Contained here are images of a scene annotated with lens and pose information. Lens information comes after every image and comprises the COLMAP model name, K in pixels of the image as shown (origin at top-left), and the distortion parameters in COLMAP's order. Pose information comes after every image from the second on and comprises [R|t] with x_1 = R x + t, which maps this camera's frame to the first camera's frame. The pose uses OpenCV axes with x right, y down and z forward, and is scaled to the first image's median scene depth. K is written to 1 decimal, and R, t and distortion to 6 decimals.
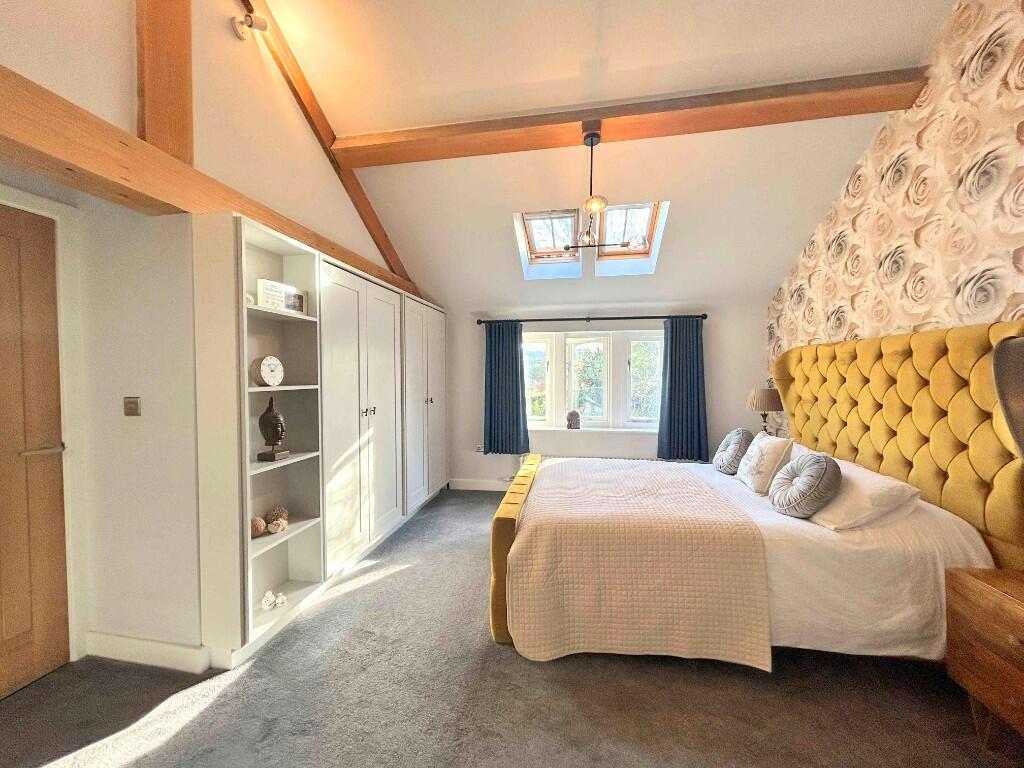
lens RADIAL K [[412.1, 0, 511.5], [0, 412.1, 383.9], [0, 0, 1]] dist [0.000292, 0.000782]
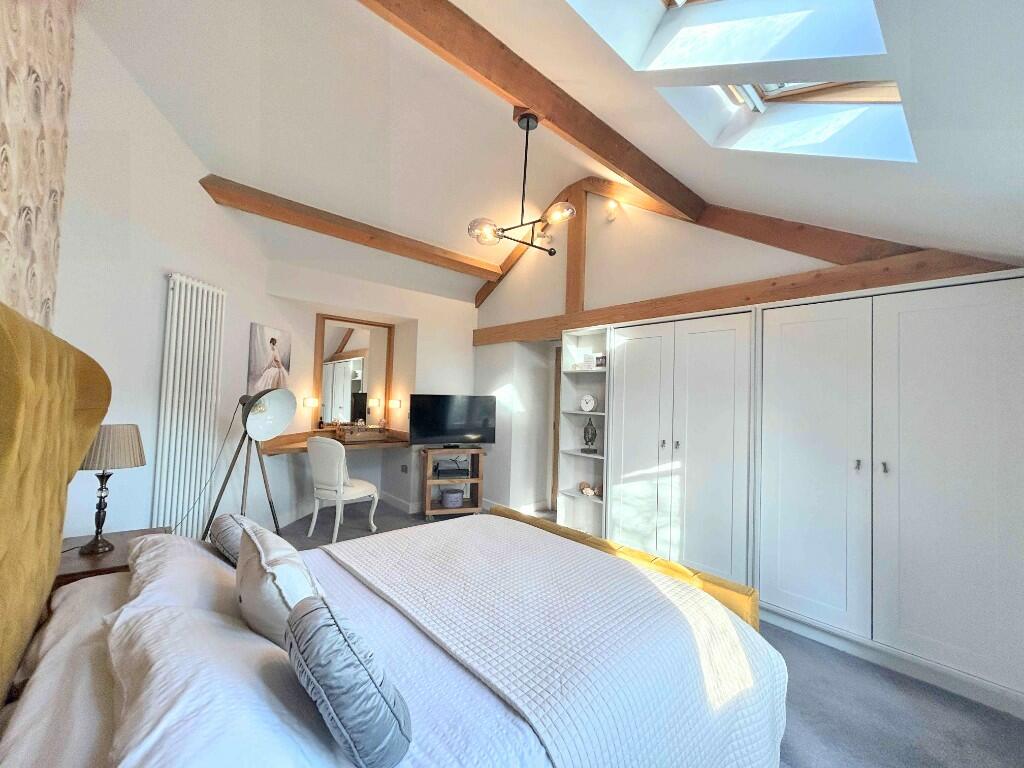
lens RADIAL K [[412.1, 0, 511.5], [0, 412.1, 383.9], [0, 0, 1]] dist [0.000292, 0.000782]
pose [[-0.626910, -0.043145, -0.777896, 0.876128], [-0.048284, 0.998698, -0.016479, -0.060142], [0.777594, 0.027229, -0.628177, 1.585300]]
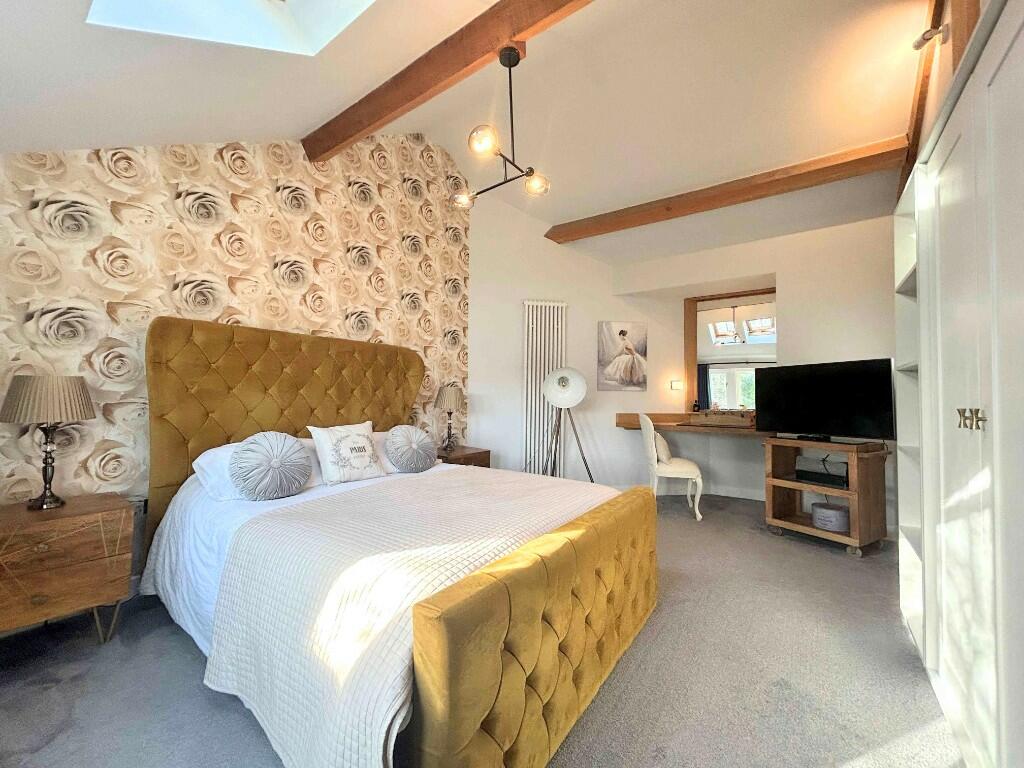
lens RADIAL K [[412.1, 0, 511.5], [0, 412.1, 383.9], [0, 0, 1]] dist [0.000292, 0.000782]
pose [[-0.894955, 0.006738, 0.446105, -0.165709], [0.004418, 0.999971, -0.006240, 0.039089], [-0.446134, -0.003613, -0.894959, 1.797357]]
